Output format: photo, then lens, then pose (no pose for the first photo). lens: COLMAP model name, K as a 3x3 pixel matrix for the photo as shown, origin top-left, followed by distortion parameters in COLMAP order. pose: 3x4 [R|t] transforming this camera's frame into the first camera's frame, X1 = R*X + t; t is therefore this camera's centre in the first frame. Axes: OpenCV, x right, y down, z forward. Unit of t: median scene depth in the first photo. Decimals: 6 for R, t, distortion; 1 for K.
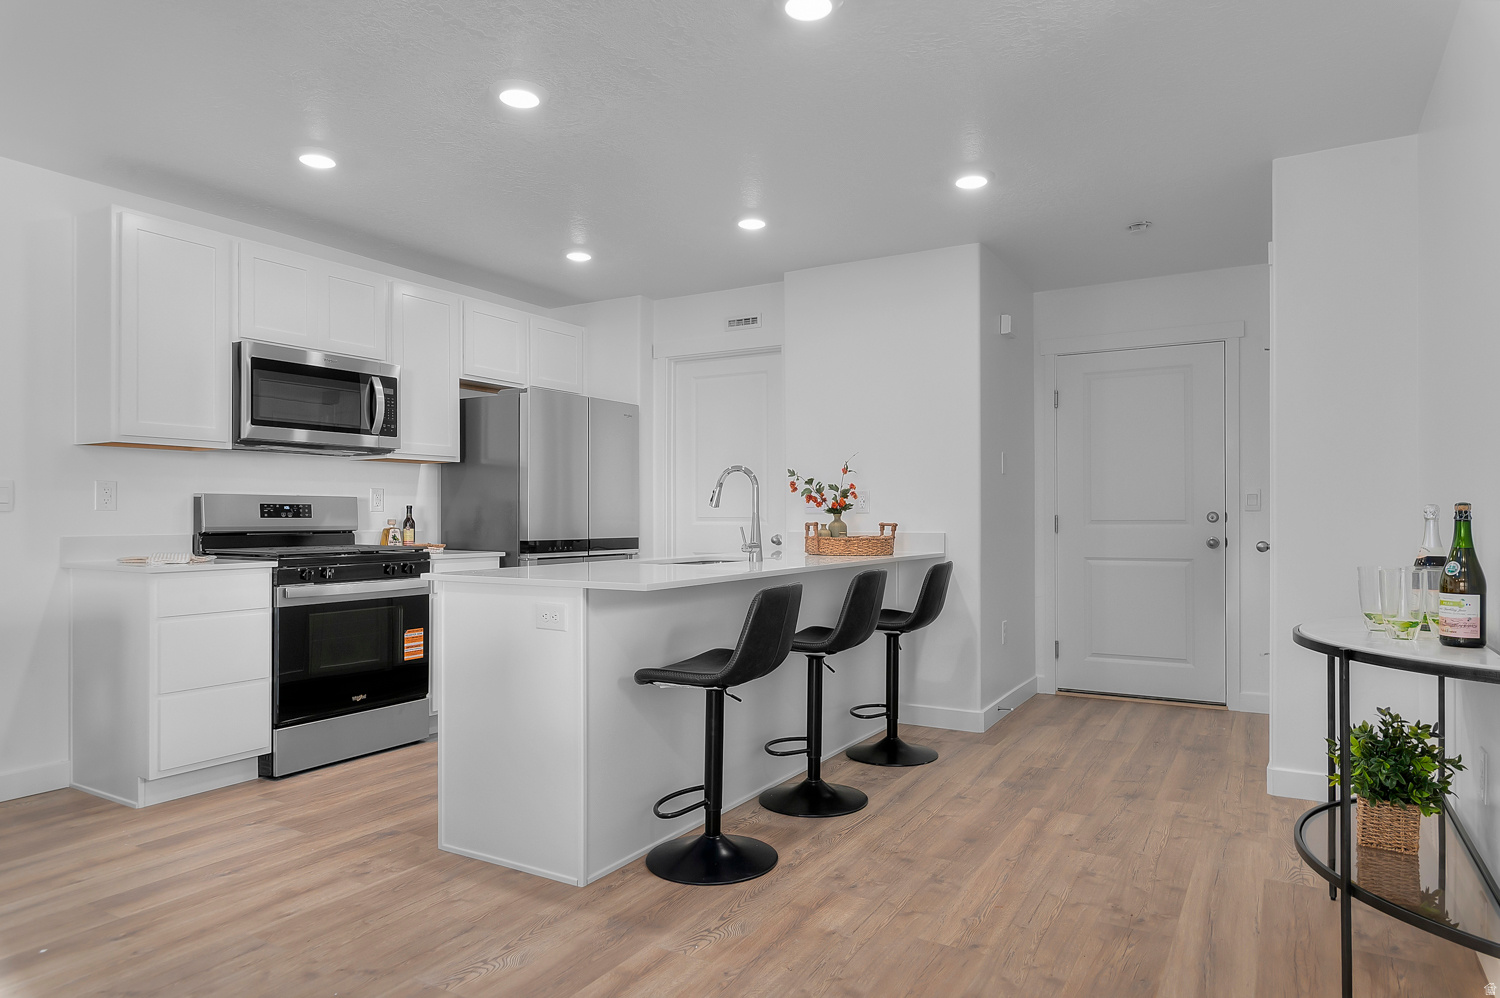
lens RADIAL K [[909.8, 0, 779.4], [0, 909.8, 509.0], [0, 0, 1]] dist [-0.000621, 0.000474]
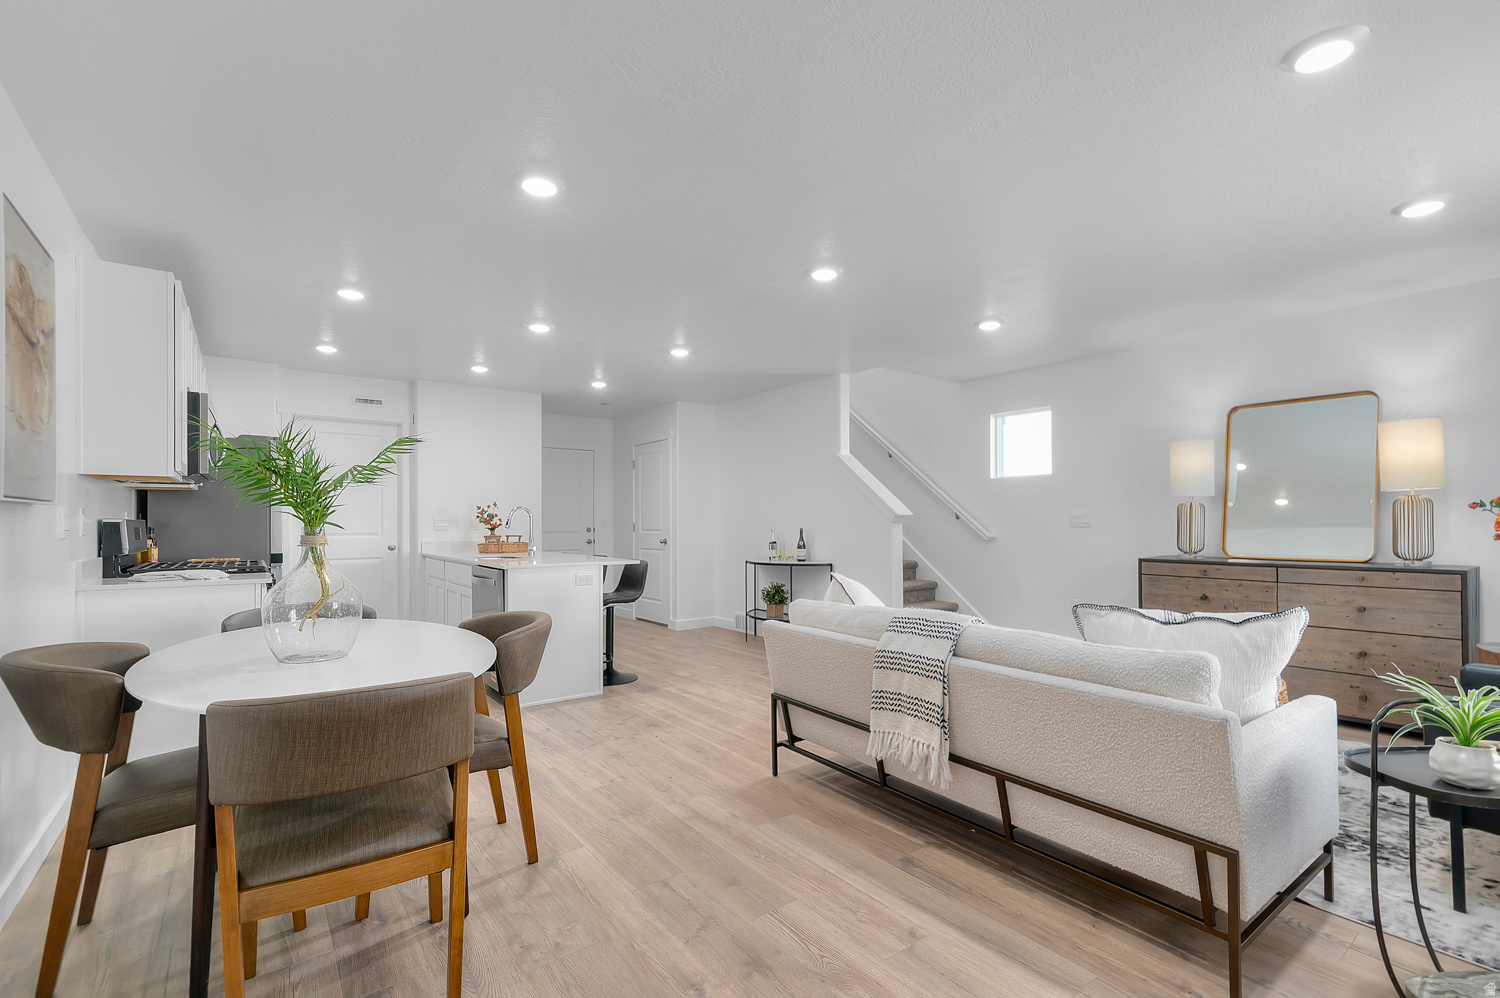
lens RADIAL K [[658.3, 0, 778.9], [0, 658.3, 508.0], [0, 0, 1]] dist [0.000795, 0.000054]
pose [[0.374857, 0.019207, 0.926884, -1.069194], [-0.002243, 0.999801, -0.019812, -0.016637], [-0.927080, 0.005348, 0.374825, -0.030934]]
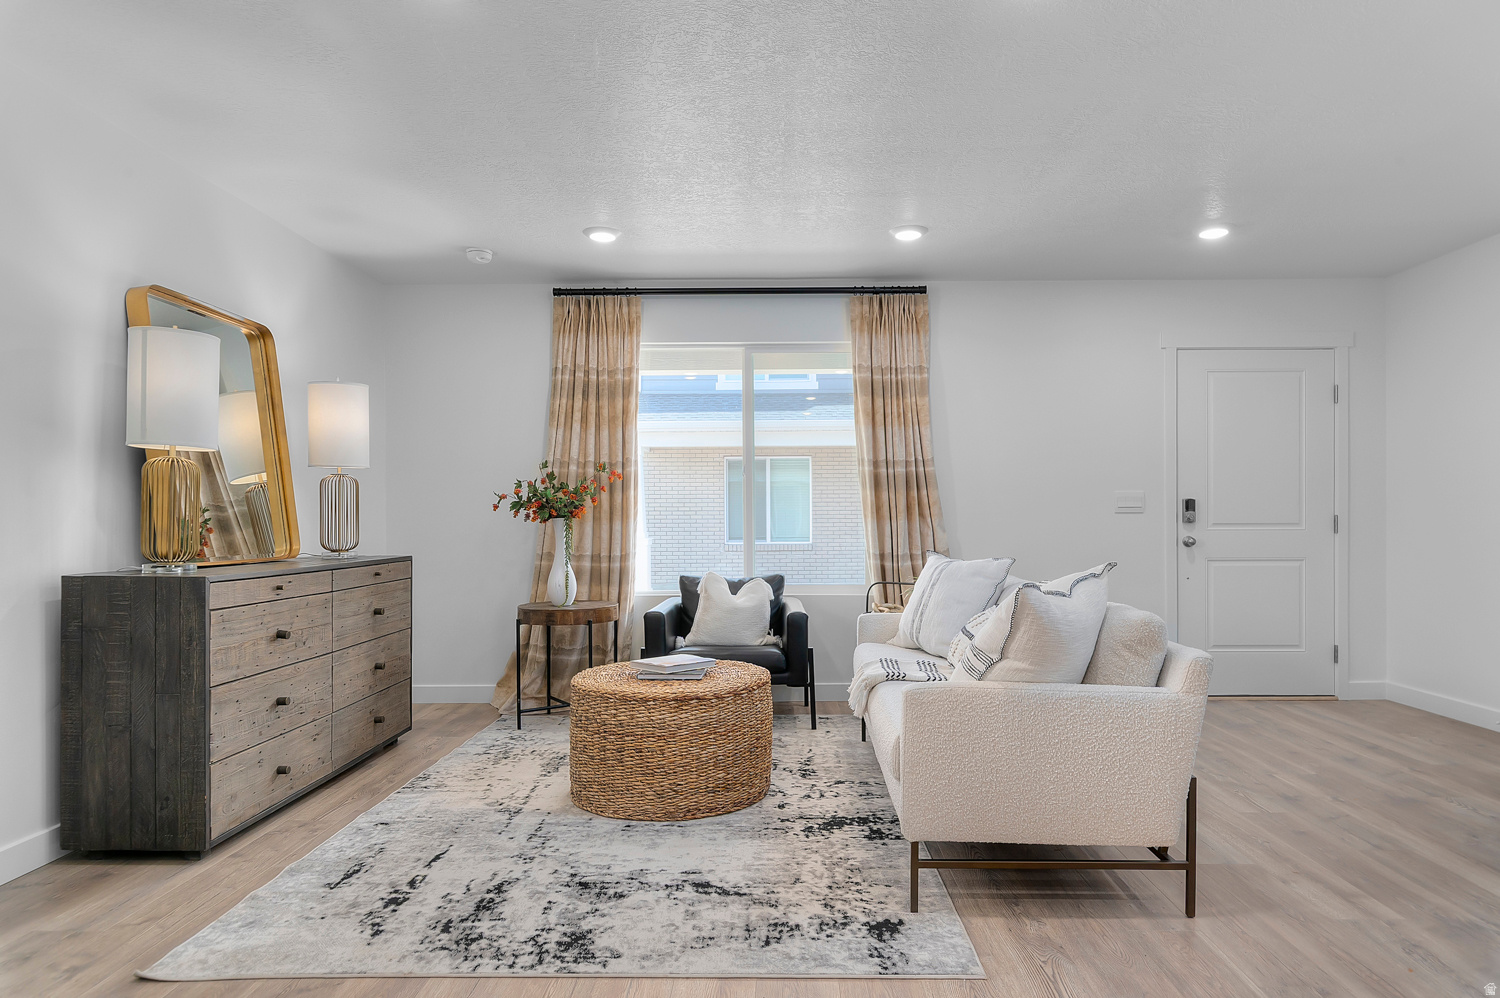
lens RADIAL K [[868.5, 0, 750.0], [0, 868.5, 499.0], [0, 0, 1]] dist [-0.004570, -0.001927]
pose [[-0.885477, -0.005527, -0.464651, 0.151871], [0.009188, 0.999526, -0.029398, 0.007442], [0.464593, -0.030301, -0.885006, 0.635374]]
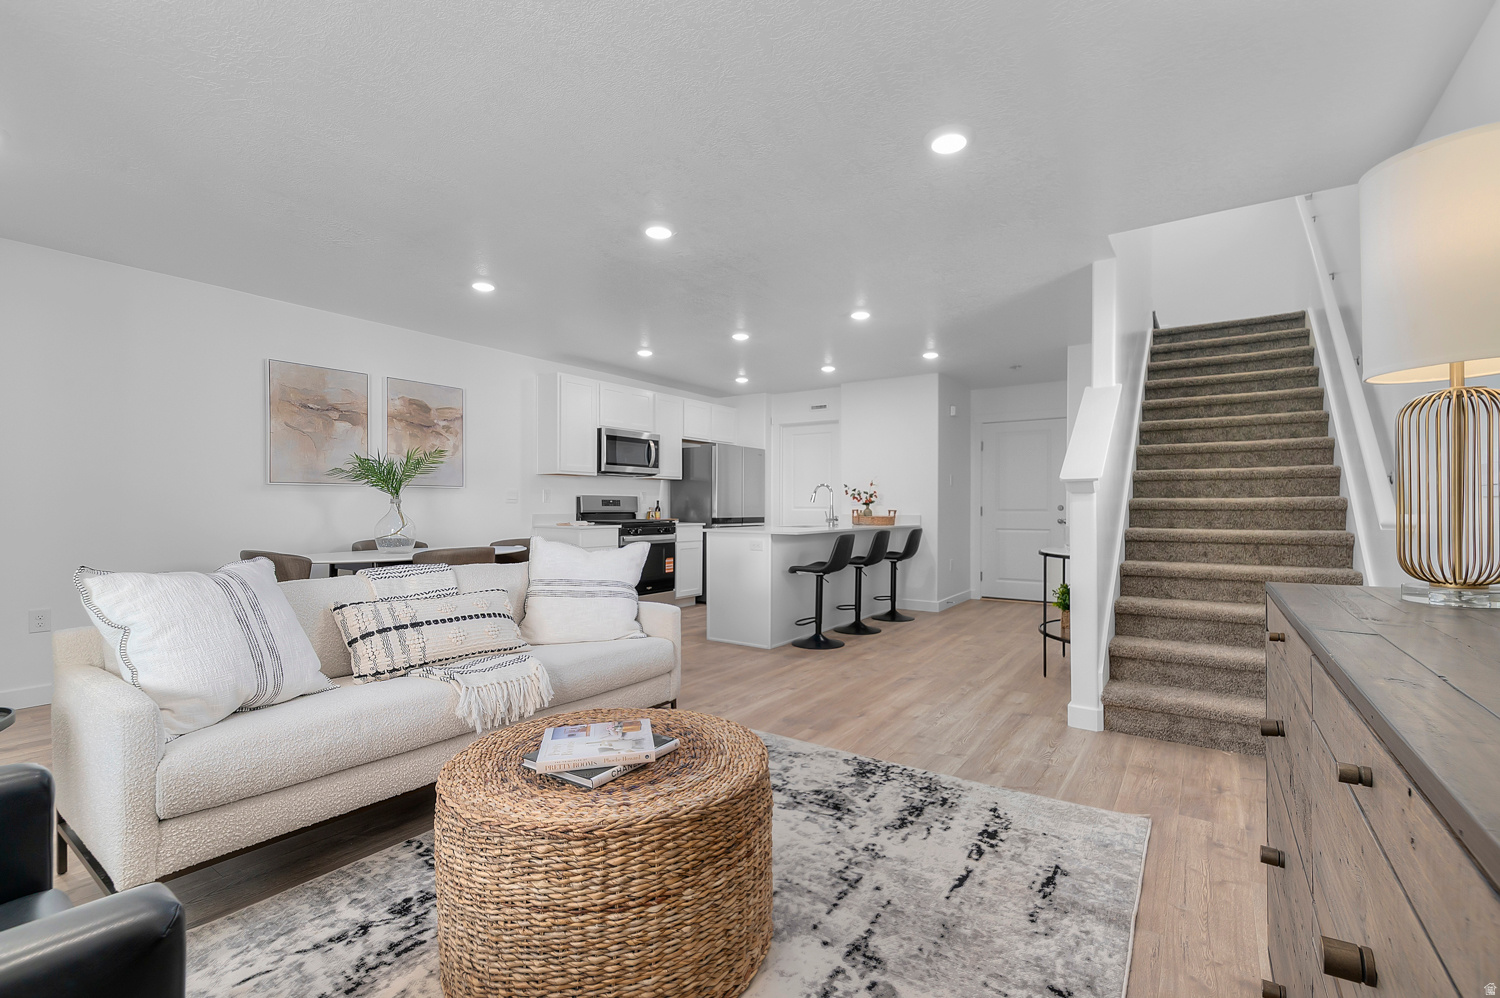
lens RADIAL K [[658.3, 0, 778.9], [0, 658.3, 508.0], [0, 0, 1]] dist [0.000795, 0.000054]
pose [[0.998176, 0.004733, -0.060186, -0.054373], [-0.004088, 0.999933, 0.010825, -0.004942], [0.060234, -0.010559, 0.998128, -0.580941]]
